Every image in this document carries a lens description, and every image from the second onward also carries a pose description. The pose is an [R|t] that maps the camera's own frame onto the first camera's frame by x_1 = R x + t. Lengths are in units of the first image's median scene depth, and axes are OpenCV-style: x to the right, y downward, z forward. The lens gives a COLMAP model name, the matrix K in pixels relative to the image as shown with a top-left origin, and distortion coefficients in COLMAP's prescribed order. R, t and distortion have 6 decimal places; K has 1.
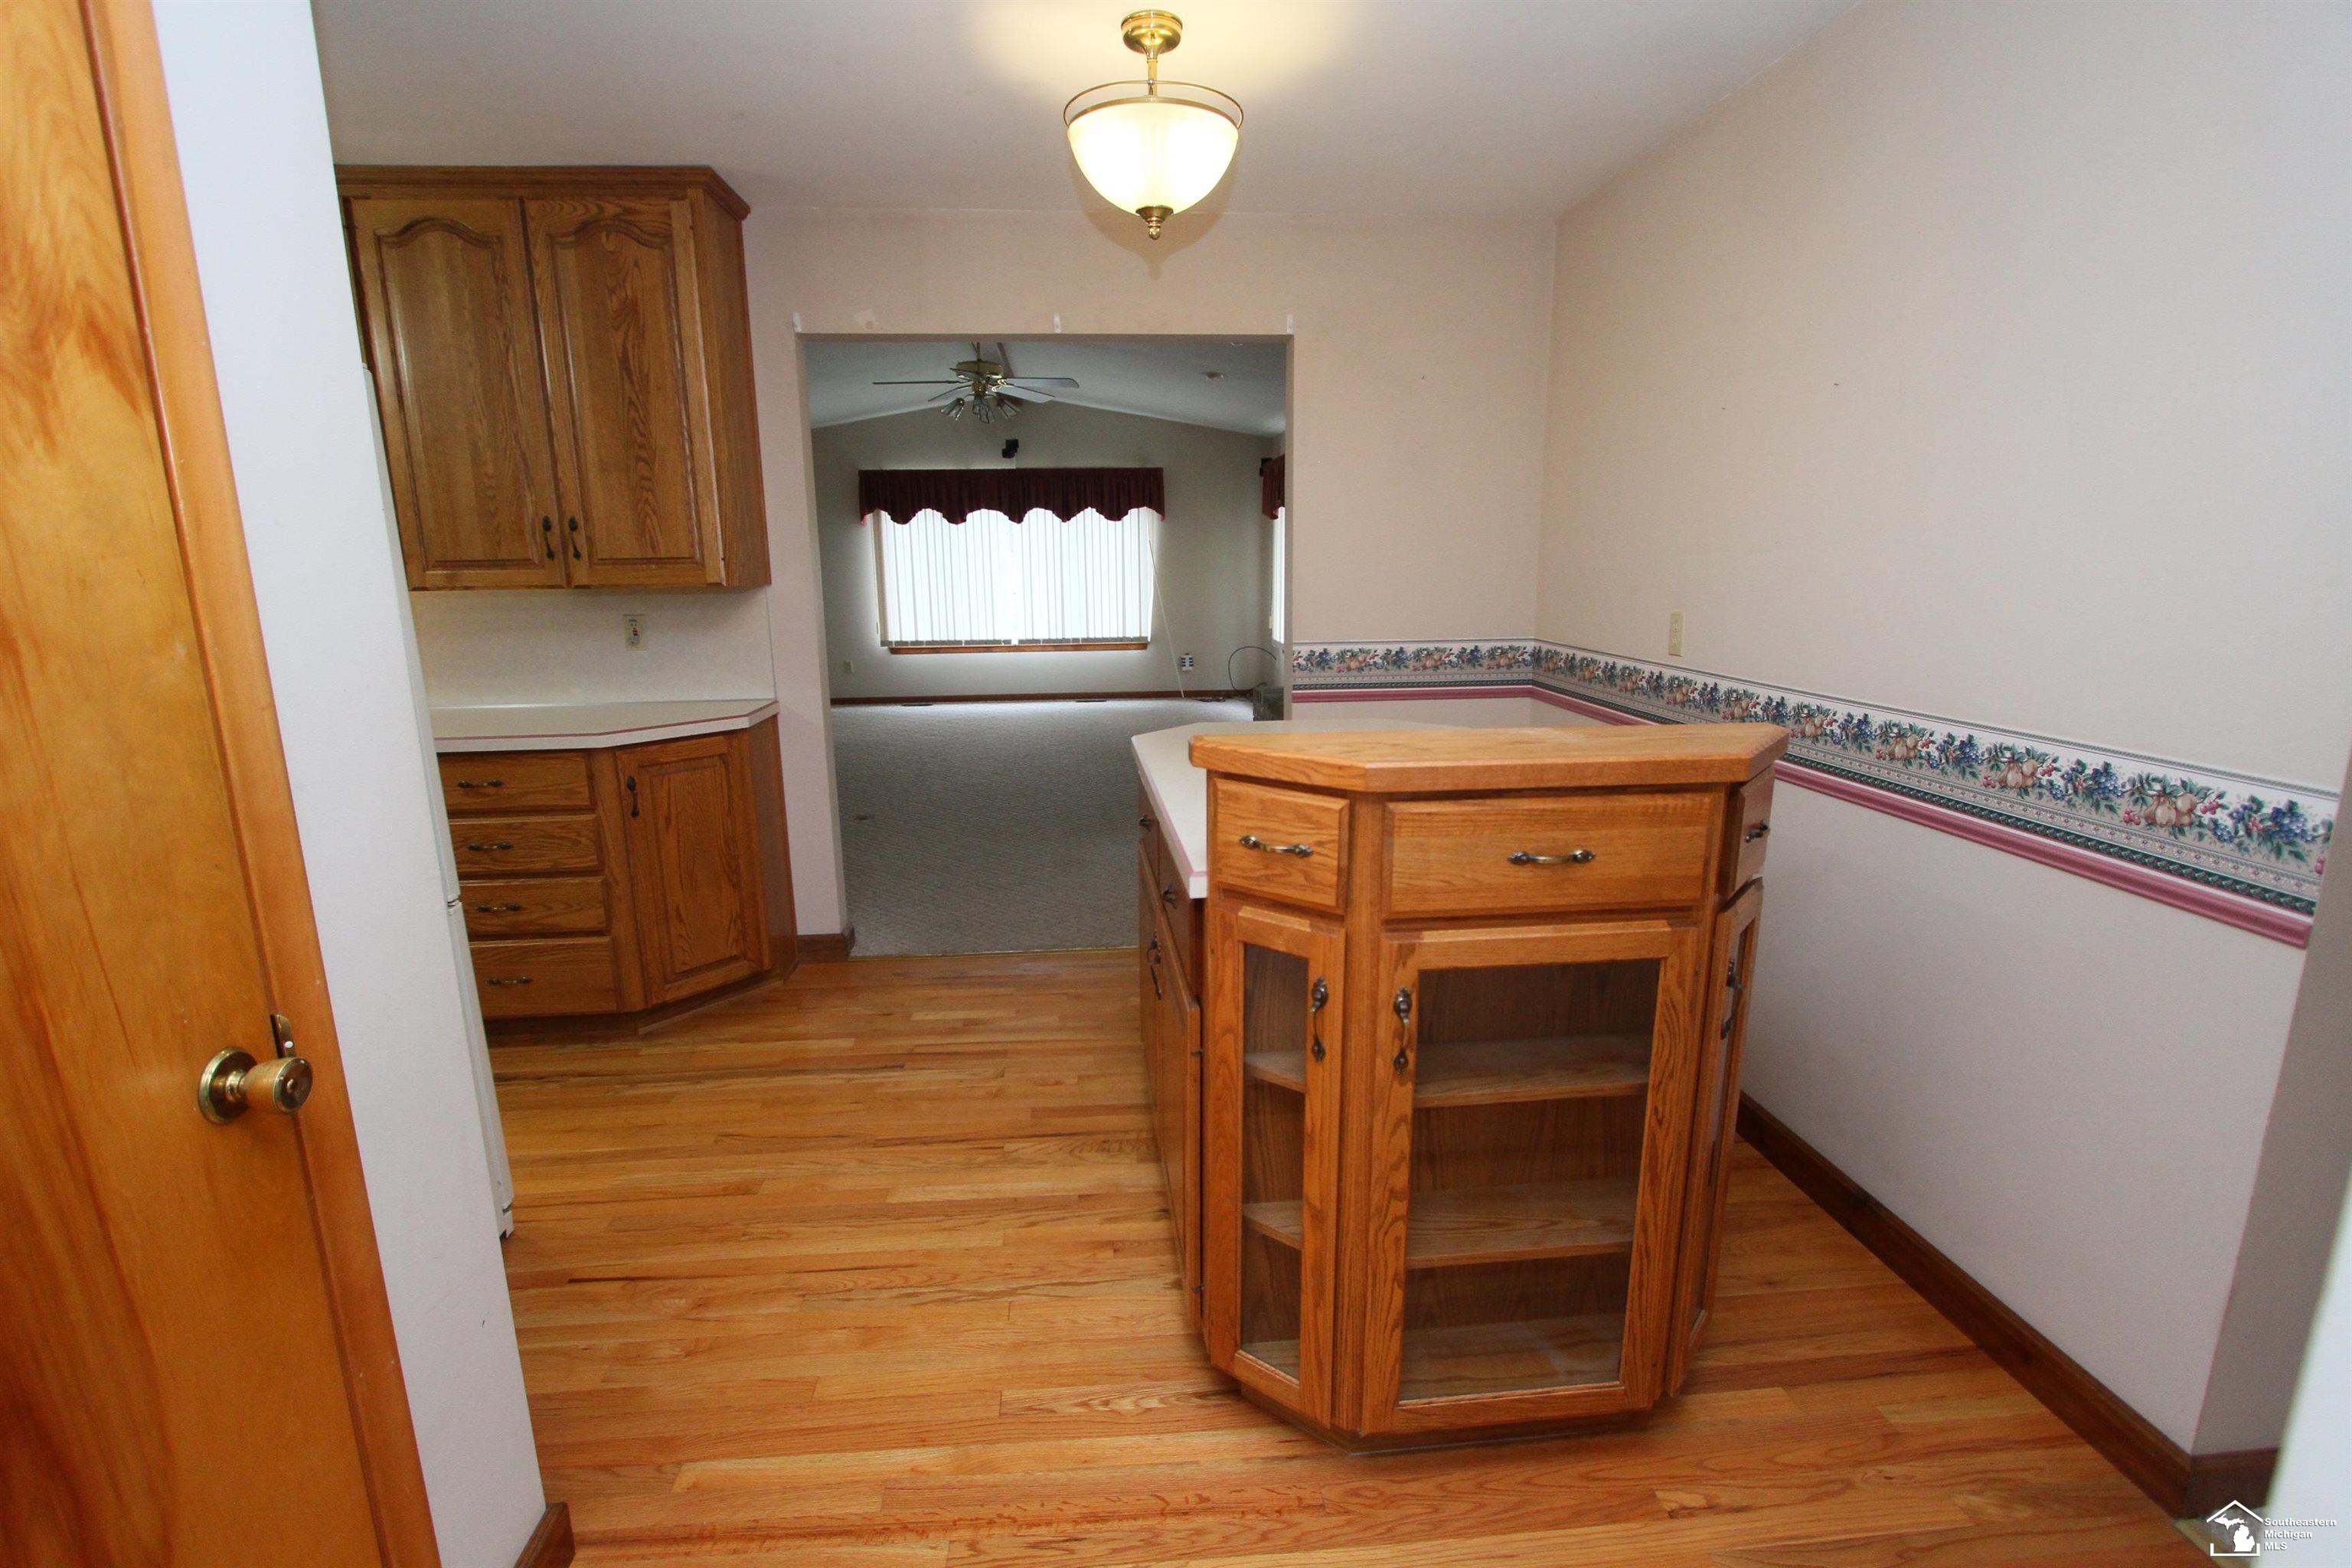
lens RADIAL K [[1086.8, 0, 1167.1], [0, 1086.8, 796.1], [0, 0, 1]] dist [-0.014216, 0.000305]
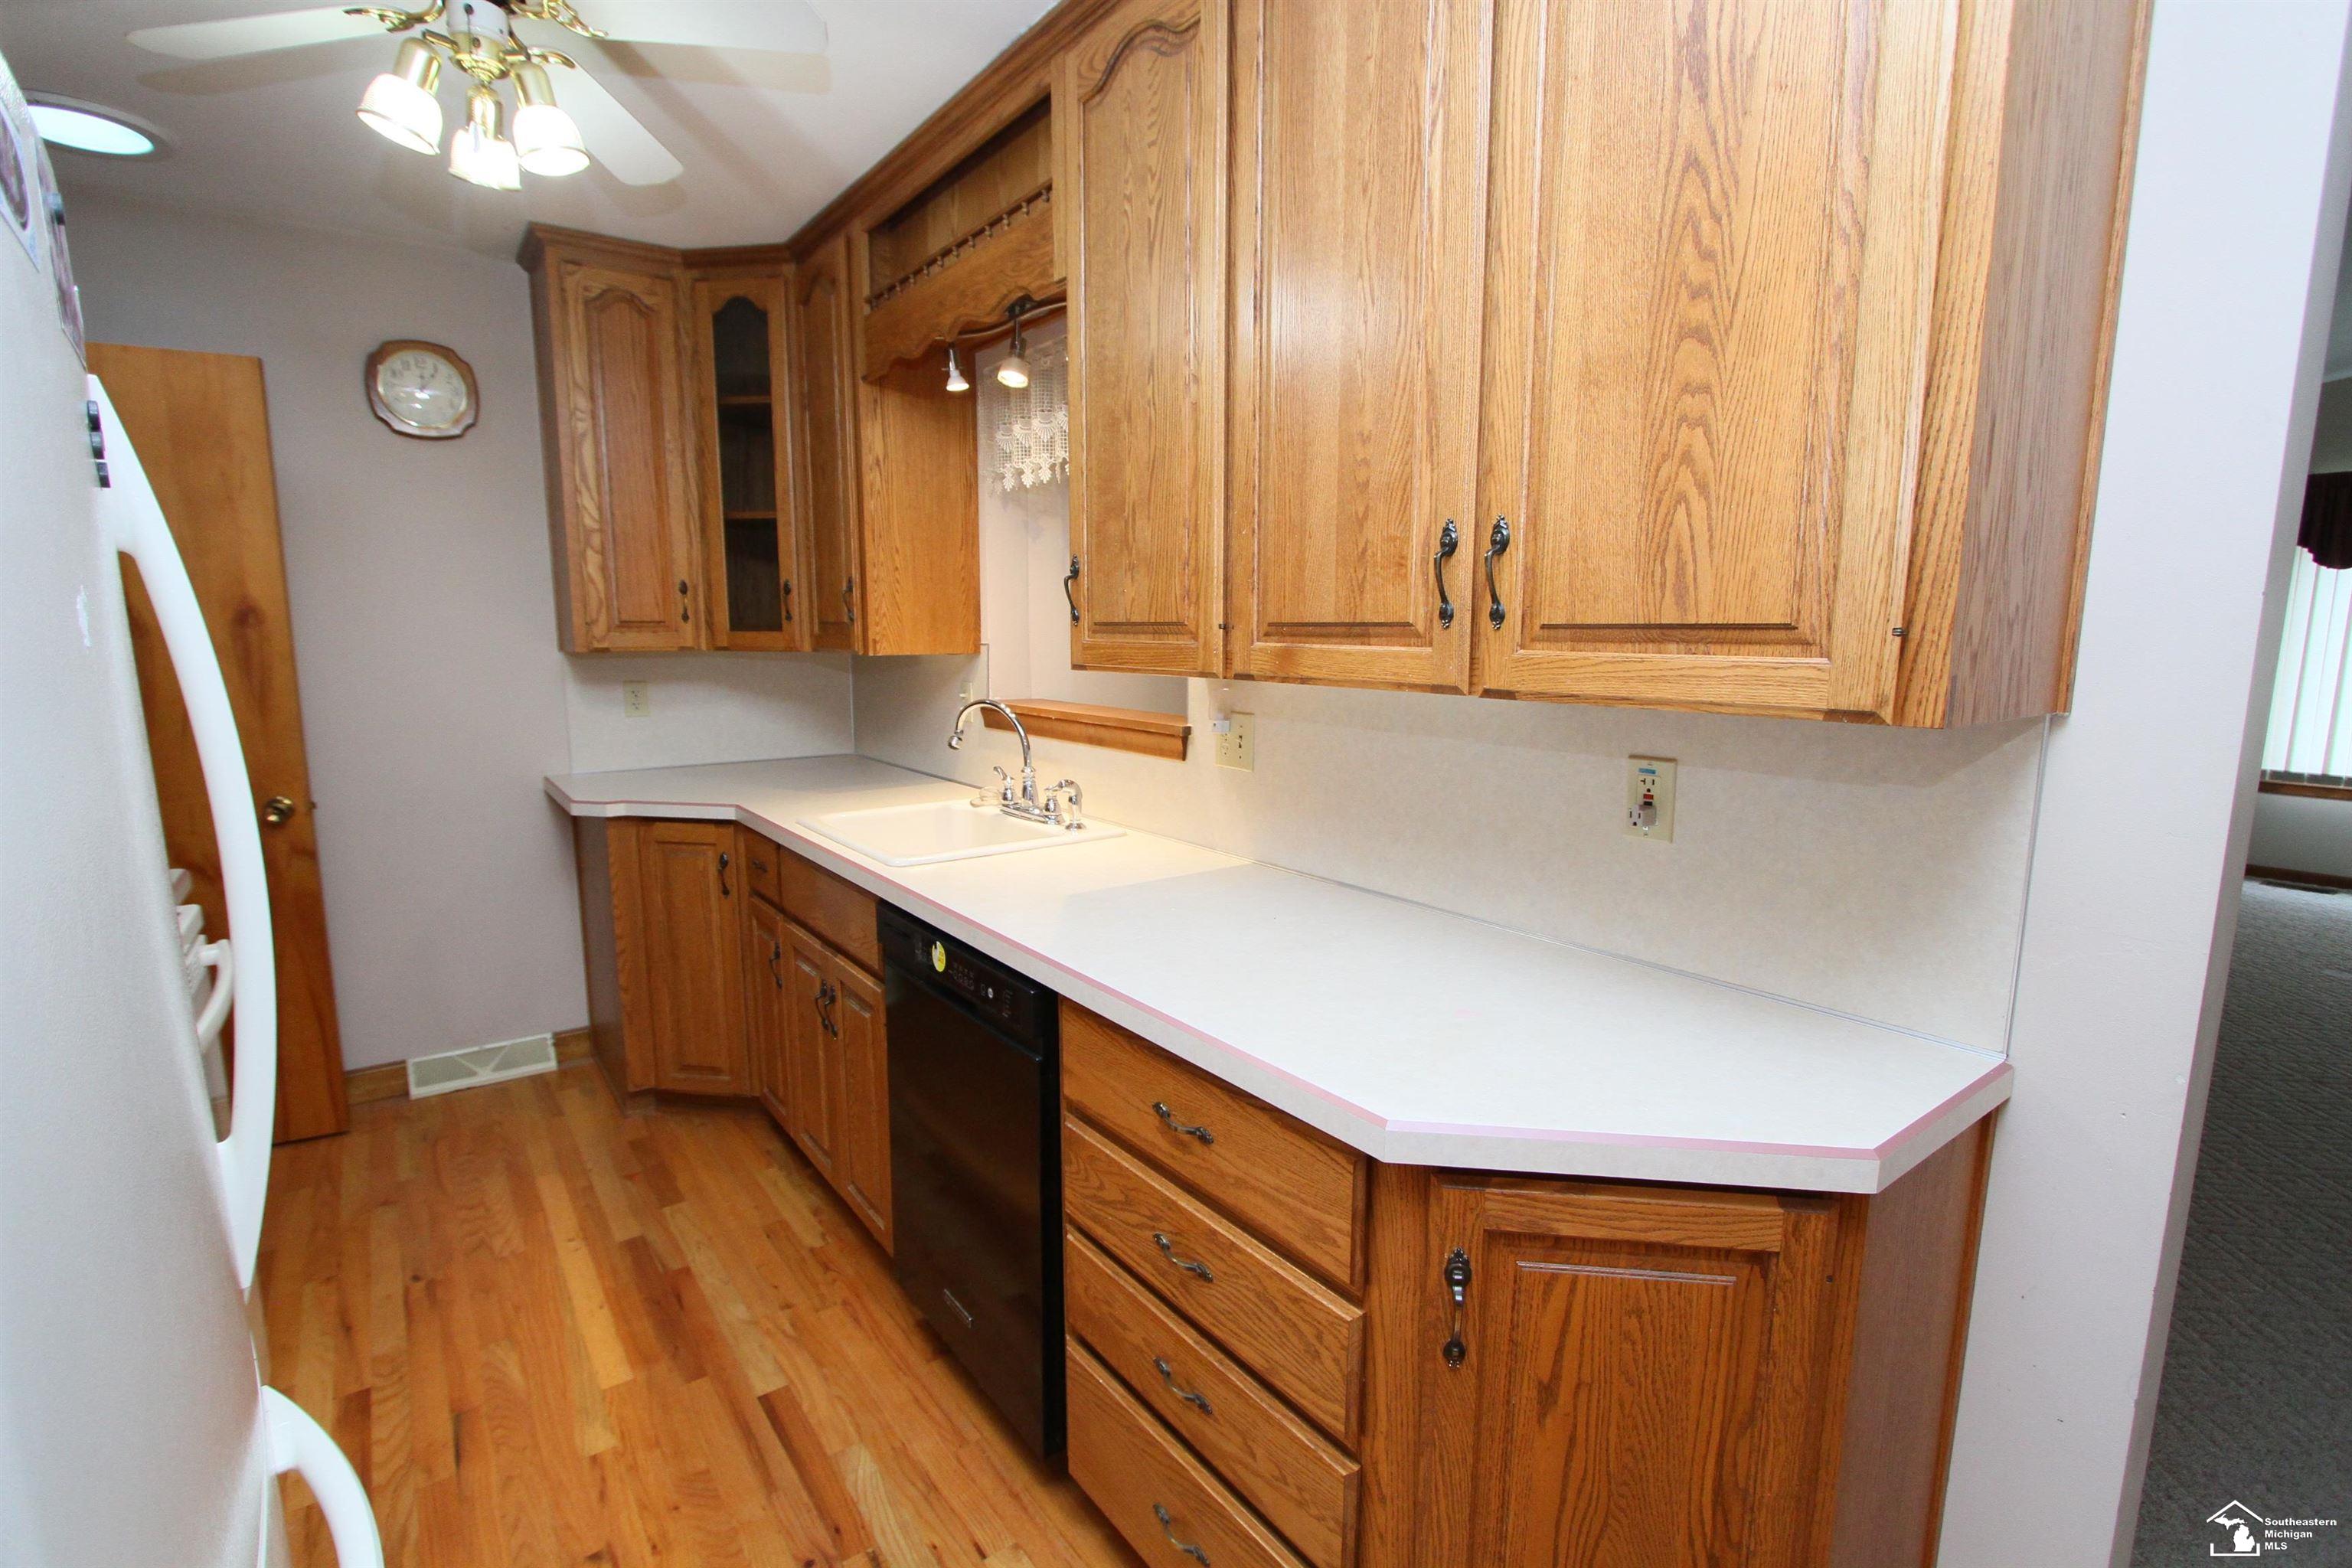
lens RADIAL K [[1086.8, 0, 1167.1], [0, 1086.8, 796.1], [0, 0, 1]] dist [-0.014216, 0.000305]
pose [[0.526127, 0.143494, -0.838212, -0.269051], [-0.188508, 0.980819, 0.049585, -0.155515], [0.829249, 0.131921, 0.543086, 0.697723]]
